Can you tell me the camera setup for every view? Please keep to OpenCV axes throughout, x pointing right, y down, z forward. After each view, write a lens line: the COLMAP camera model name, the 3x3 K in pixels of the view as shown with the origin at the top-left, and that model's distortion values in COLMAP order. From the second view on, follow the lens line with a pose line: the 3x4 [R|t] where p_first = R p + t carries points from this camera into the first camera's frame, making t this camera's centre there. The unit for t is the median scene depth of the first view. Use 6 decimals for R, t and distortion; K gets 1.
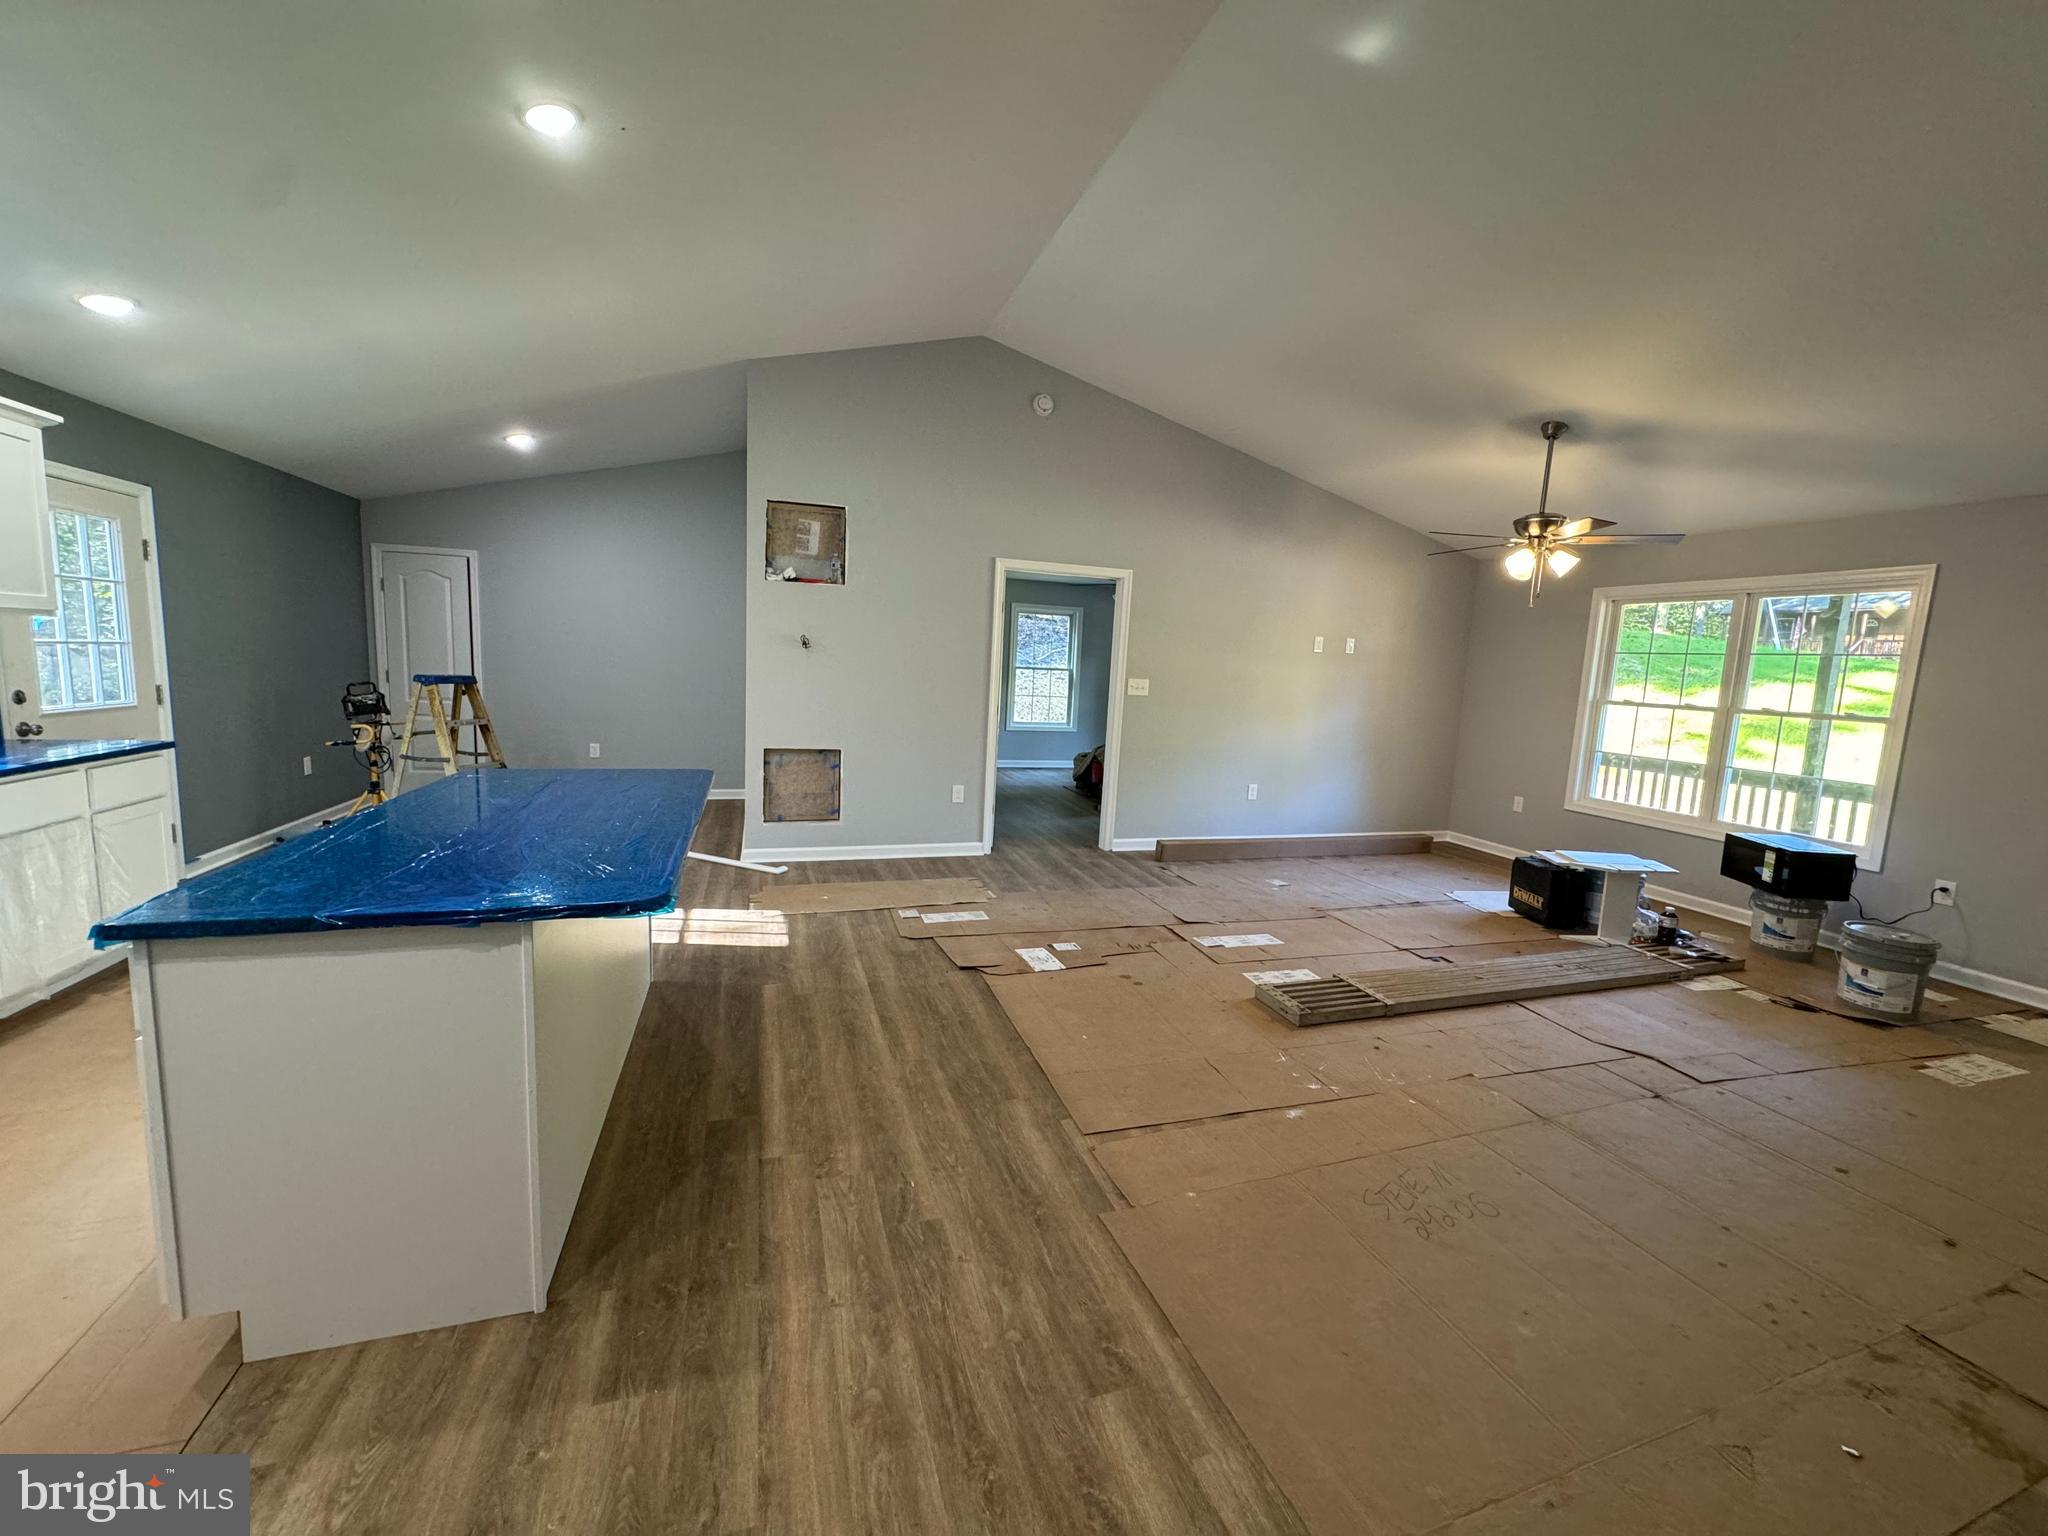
lens RADIAL K [[817.0, 0, 1024.0], [0, 817.0, 768.0], [0, 0, 1]] dist [0.000604, 0.000527]
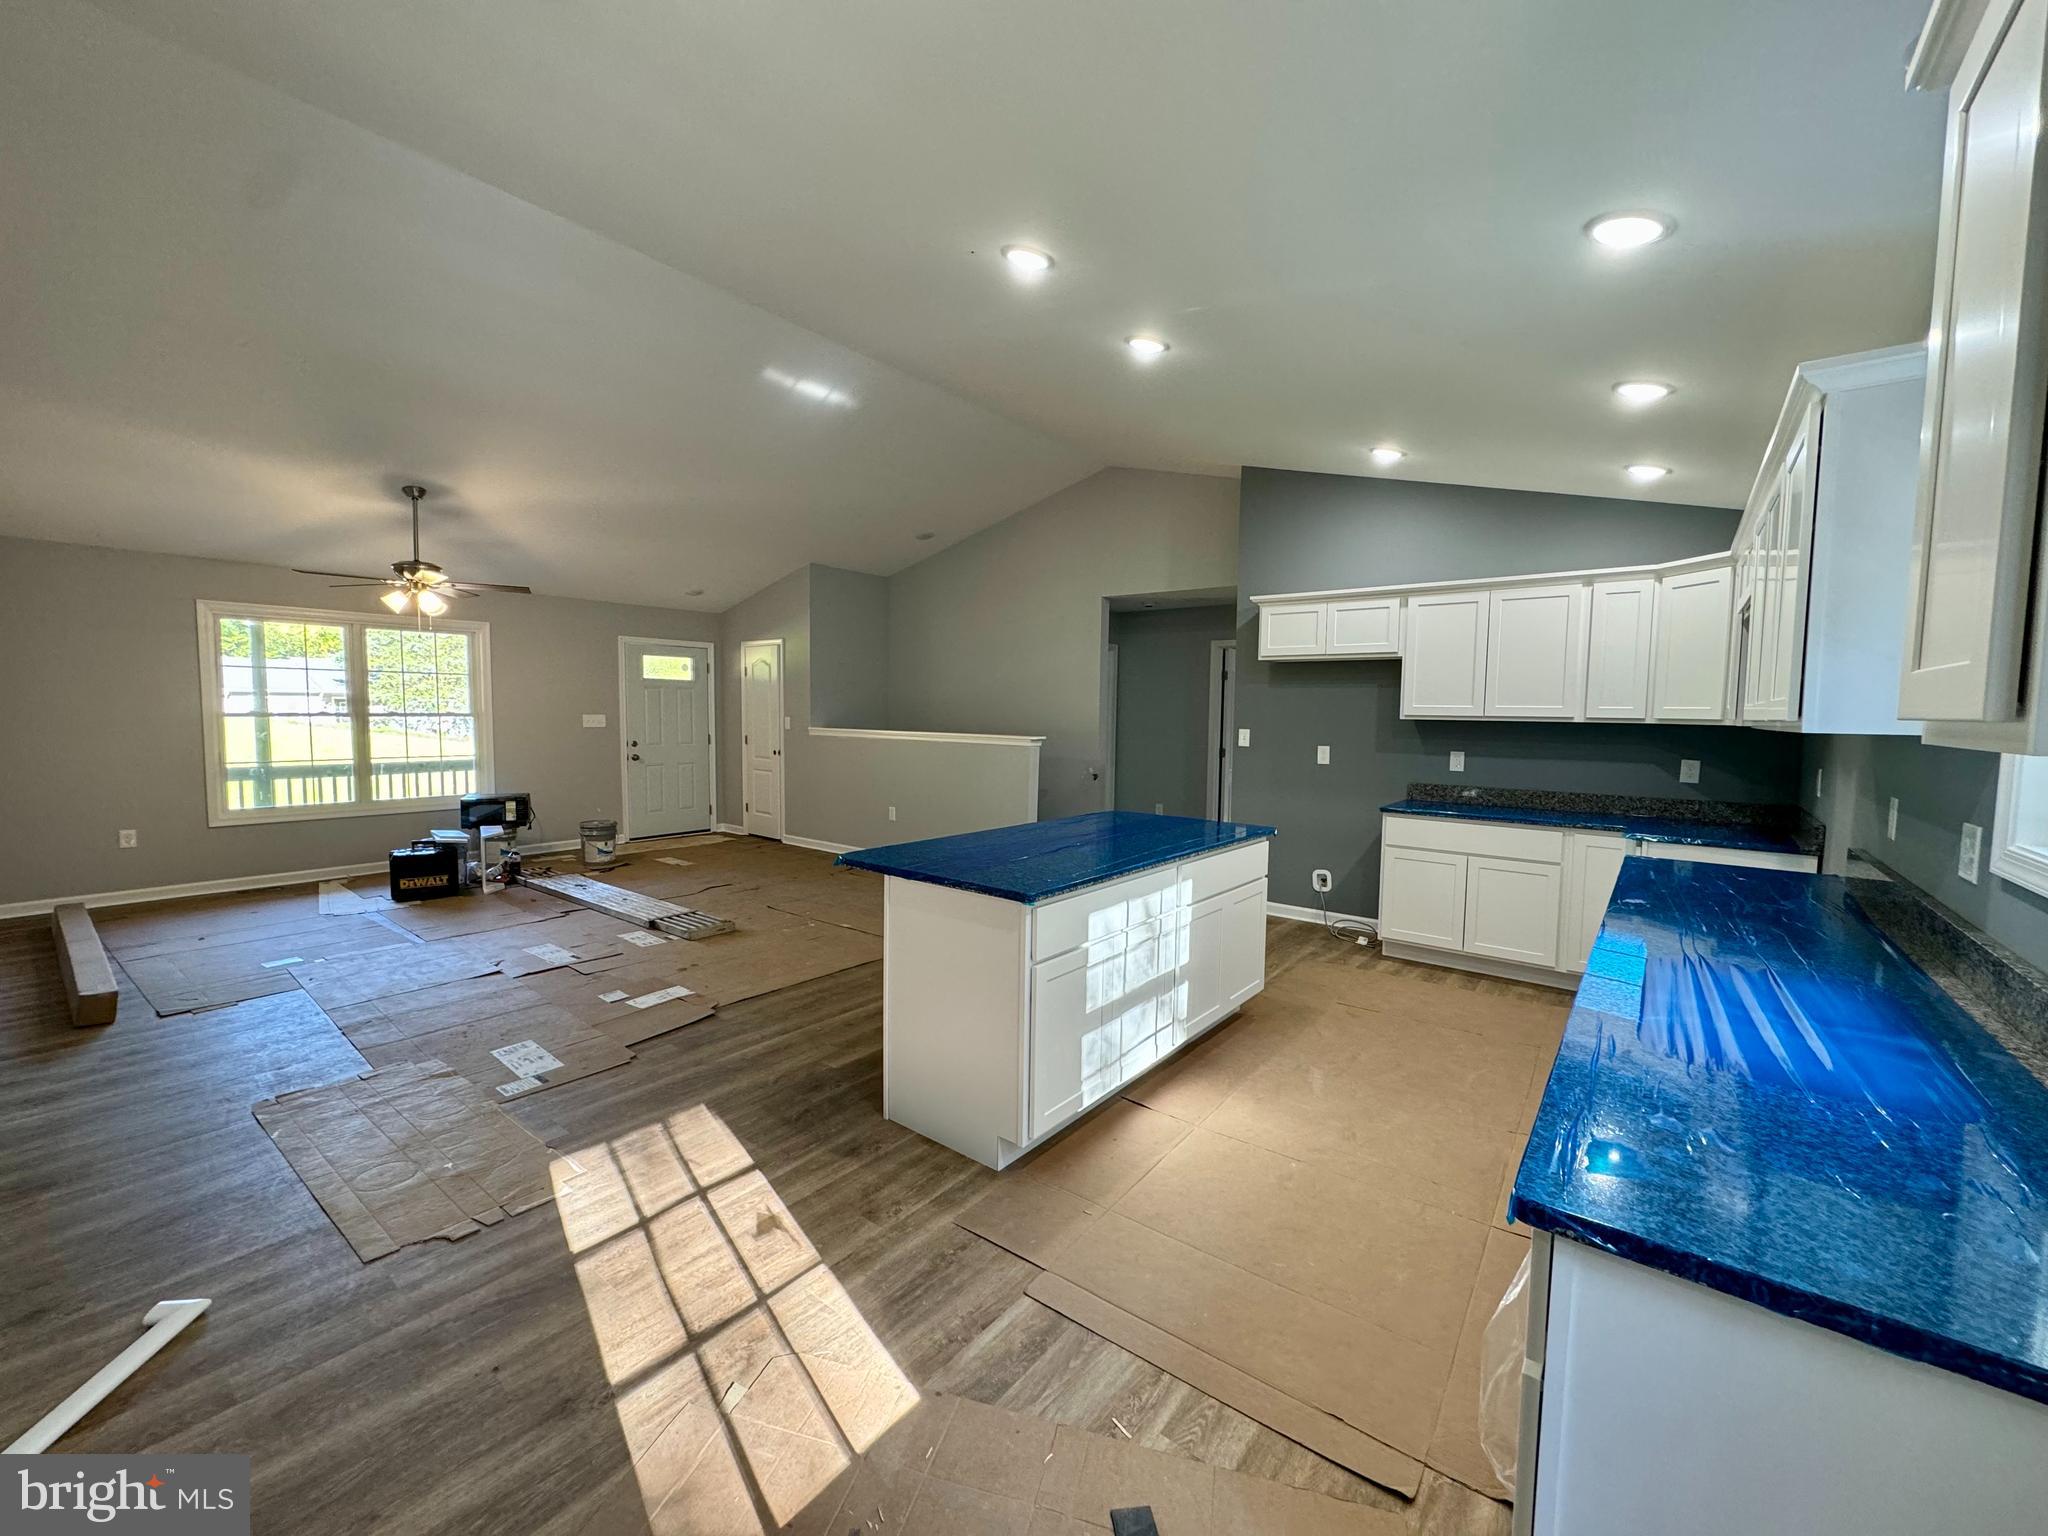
lens RADIAL K [[817.0, 0, 1024.0], [0, 817.0, 768.0], [0, 0, 1]] dist [0.000604, 0.000527]
pose [[-0.557944, -0.112741, 0.822185, -1.069449], [0.069893, 0.980825, 0.181925, -0.206372], [-0.826930, 0.158969, -0.539366, 1.161836]]
